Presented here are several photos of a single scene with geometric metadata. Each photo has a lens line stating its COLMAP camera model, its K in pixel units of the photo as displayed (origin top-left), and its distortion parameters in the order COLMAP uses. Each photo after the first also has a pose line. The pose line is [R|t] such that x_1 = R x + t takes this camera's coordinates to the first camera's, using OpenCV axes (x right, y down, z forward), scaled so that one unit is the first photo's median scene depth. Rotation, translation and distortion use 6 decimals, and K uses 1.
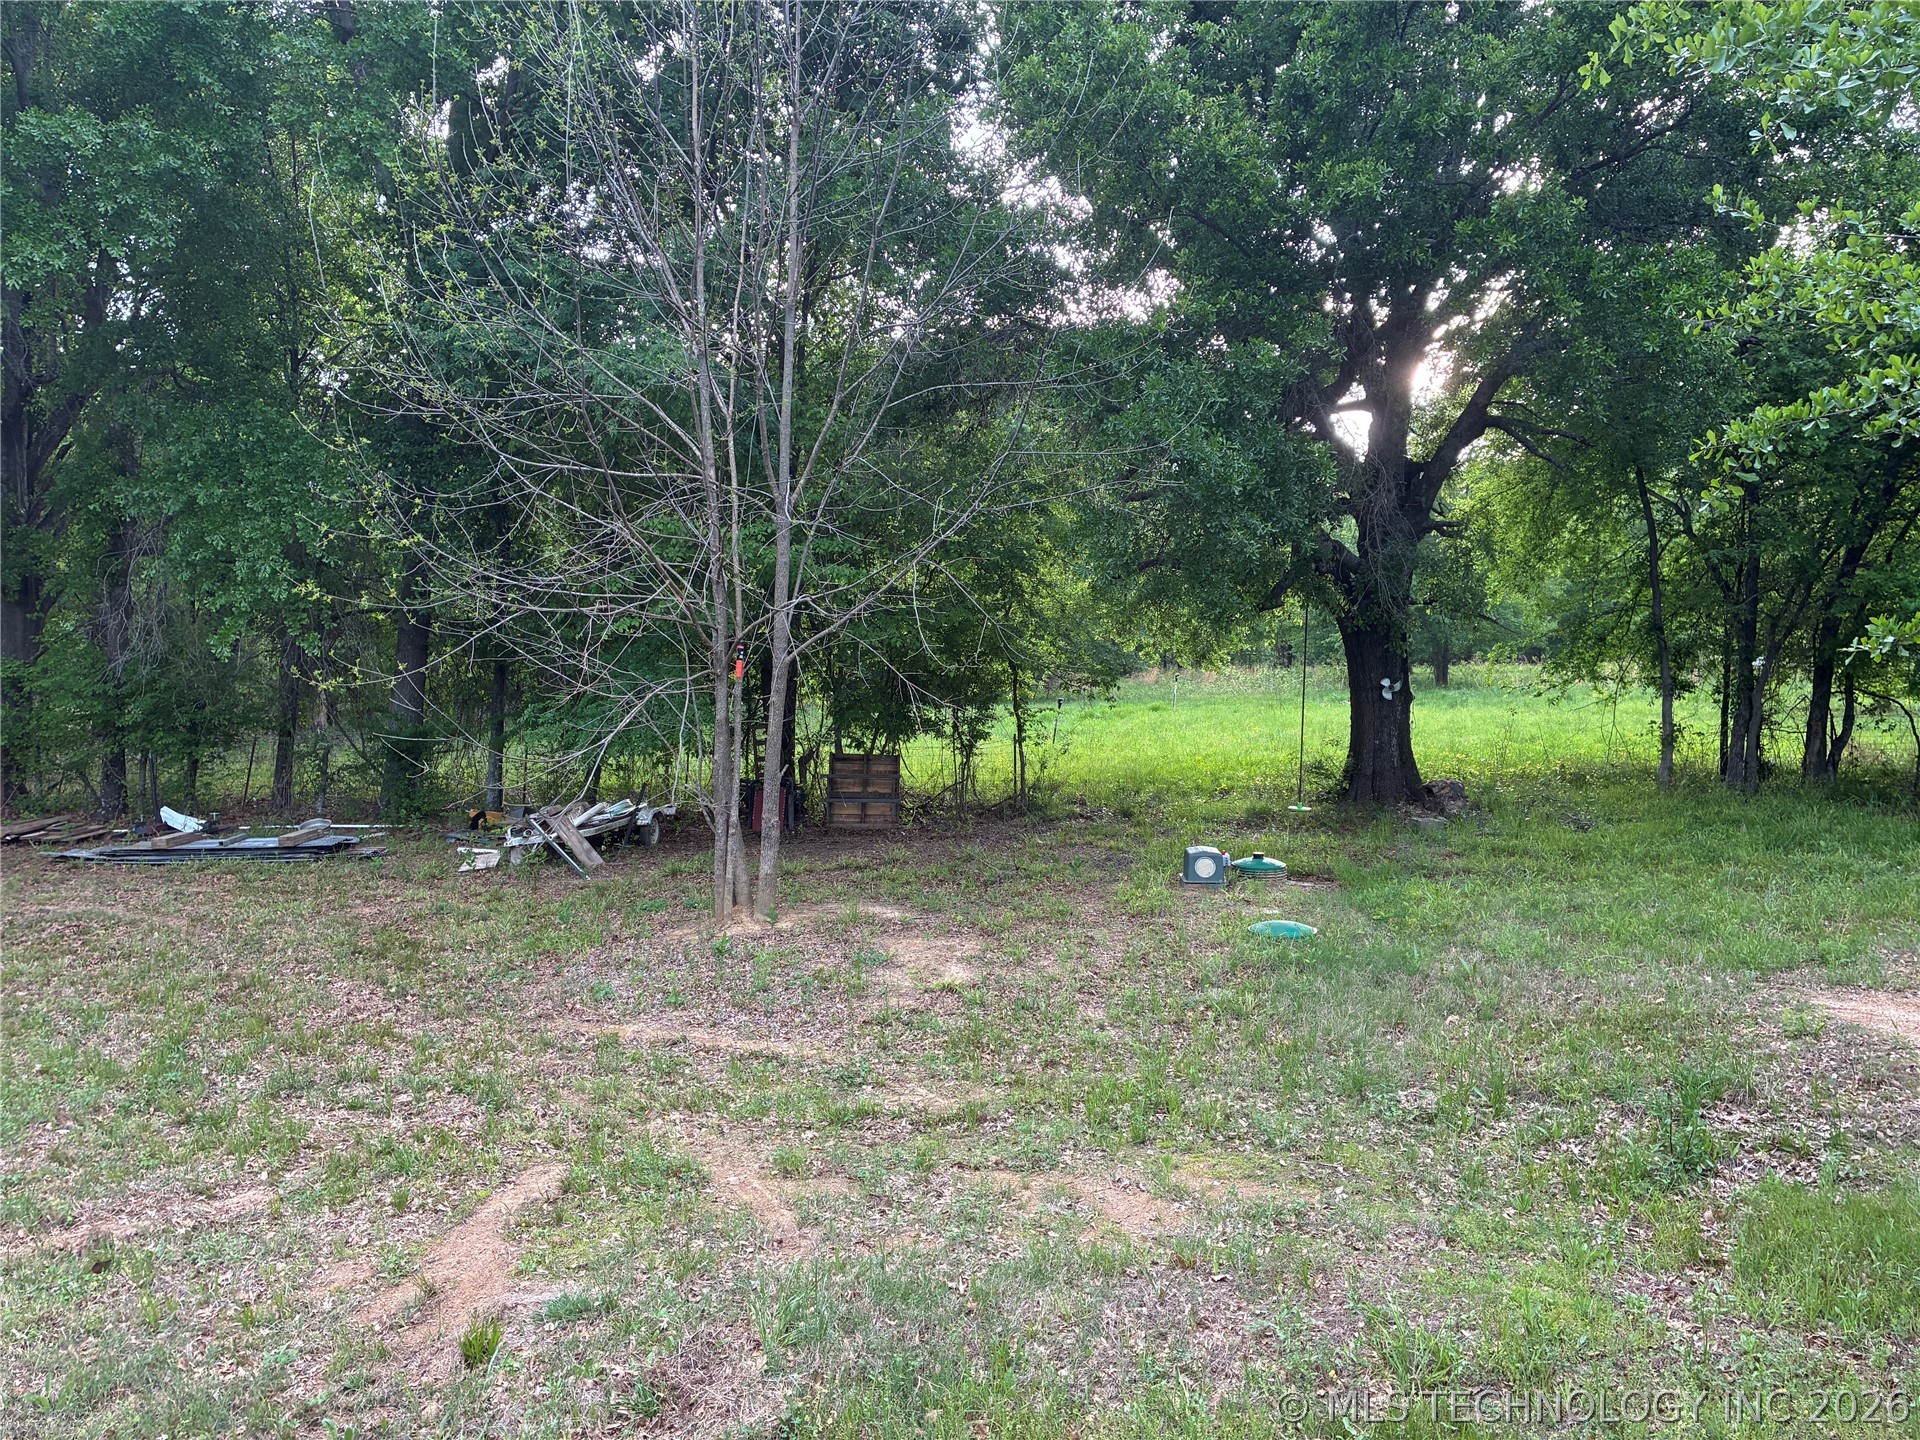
lens RADIAL K [[1445.6, 0, 952.4], [0, 1445.6, 719.6], [0, 0, 1]] dist [0.057143, -0.078791]
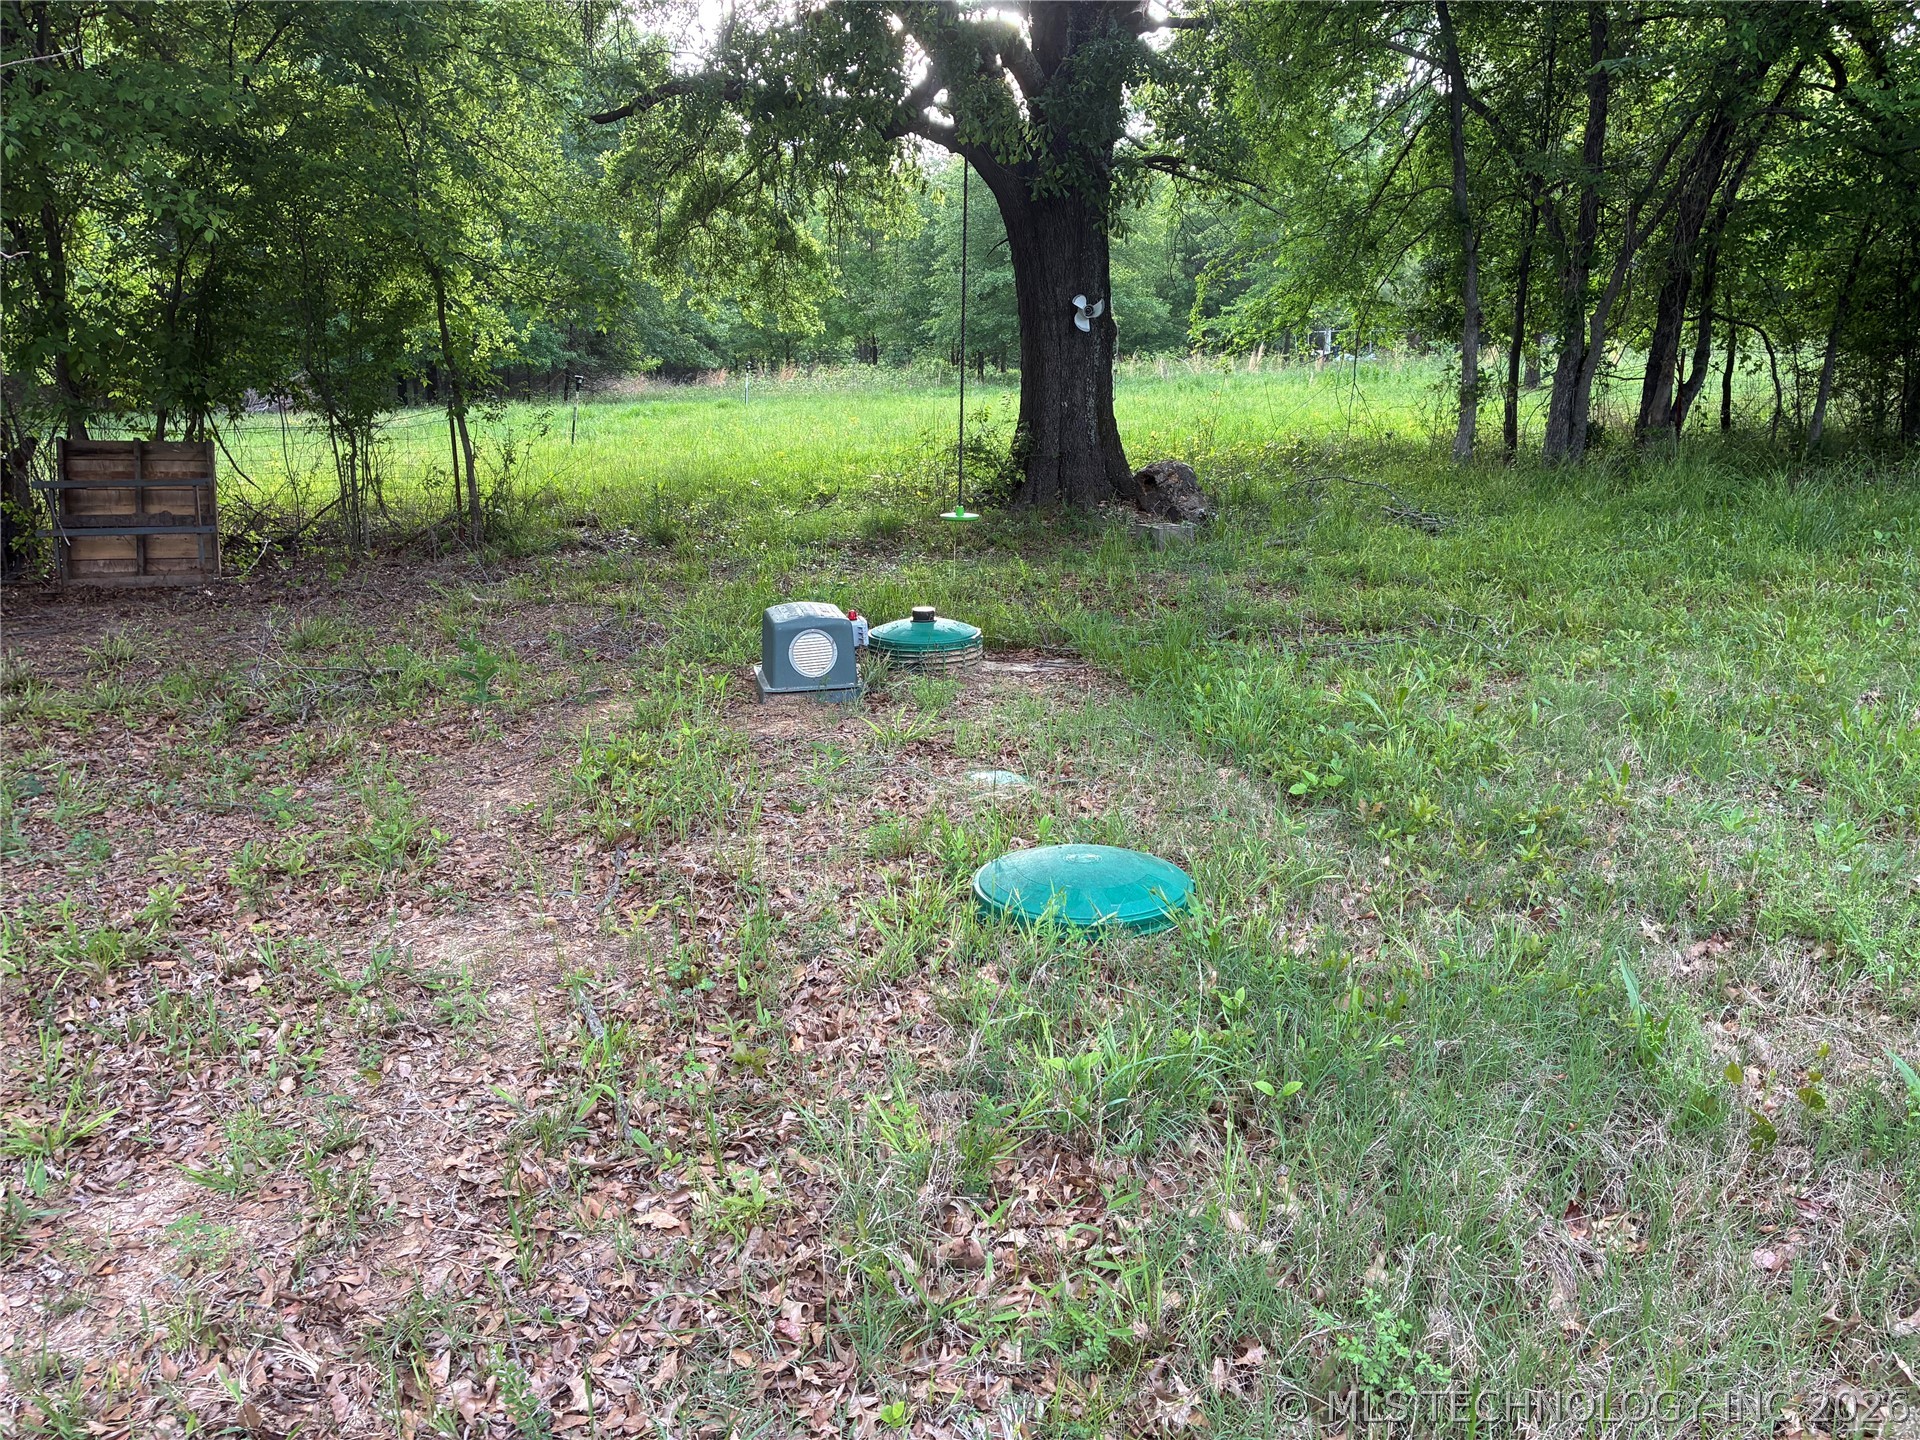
lens RADIAL K [[1445.6, 0, 953.8], [0, 1445.6, 726.2], [0, 0, 1]] dist [0.057143, -0.078791]
pose [[0.958616, -0.076255, 0.274301, 0.067978], [0.022671, 0.980849, 0.193443, 0.029686], [-0.283799, -0.179219, 0.941986, 0.413249]]
